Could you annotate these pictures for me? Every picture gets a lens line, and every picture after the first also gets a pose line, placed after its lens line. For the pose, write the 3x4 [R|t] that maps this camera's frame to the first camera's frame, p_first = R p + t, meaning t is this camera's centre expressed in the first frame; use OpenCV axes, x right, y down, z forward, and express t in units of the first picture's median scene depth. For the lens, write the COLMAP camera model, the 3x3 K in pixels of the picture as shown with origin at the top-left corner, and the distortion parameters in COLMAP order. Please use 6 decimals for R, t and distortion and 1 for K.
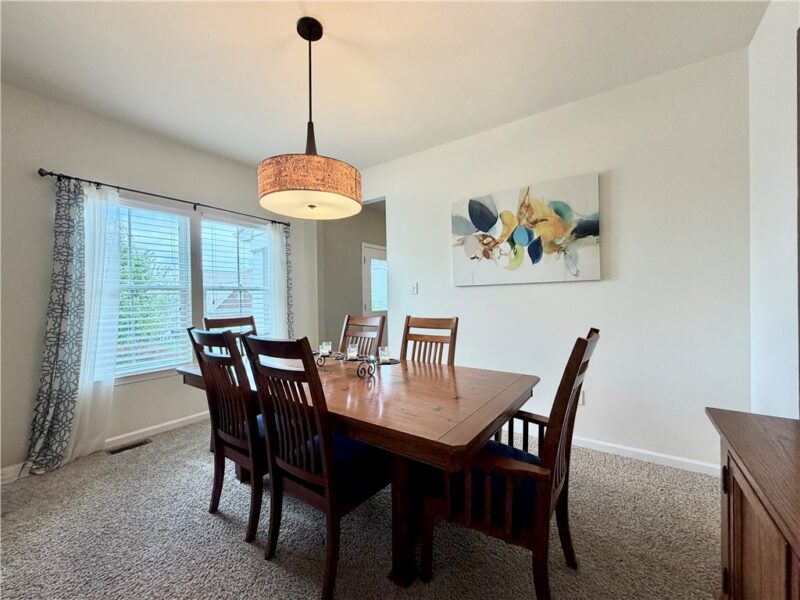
lens RADIAL K [[315.7, 0, 403.0], [0, 315.7, 301.7], [0, 0, 1]] dist [-0.000548, 0.000047]
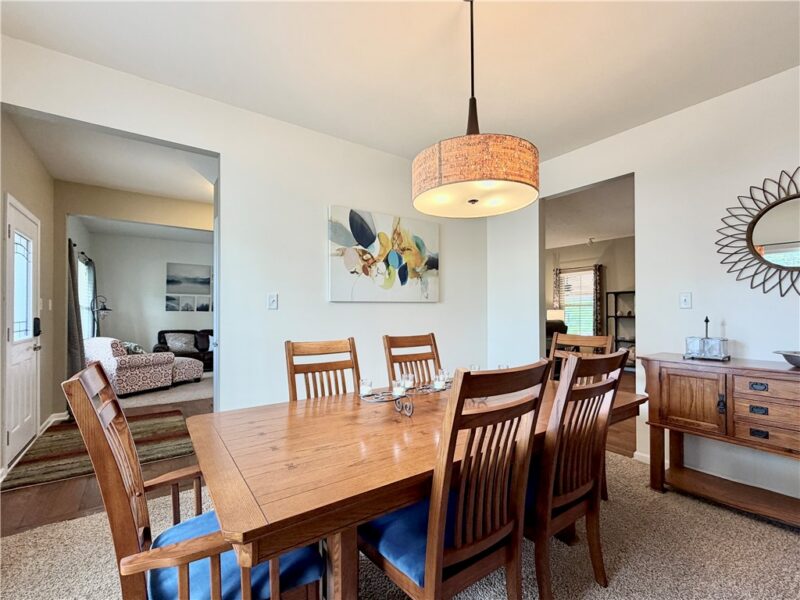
lens RADIAL K [[355.6, 0, 401.3], [0, 355.6, 300.5], [0, 0, 1]] dist [0.001970, 0.000119]
pose [[0.319814, 0.042582, 0.946523, -0.768428], [0.016020, 0.998604, -0.050338, -0.000459], [-0.947345, 0.031262, 0.318686, 0.570190]]
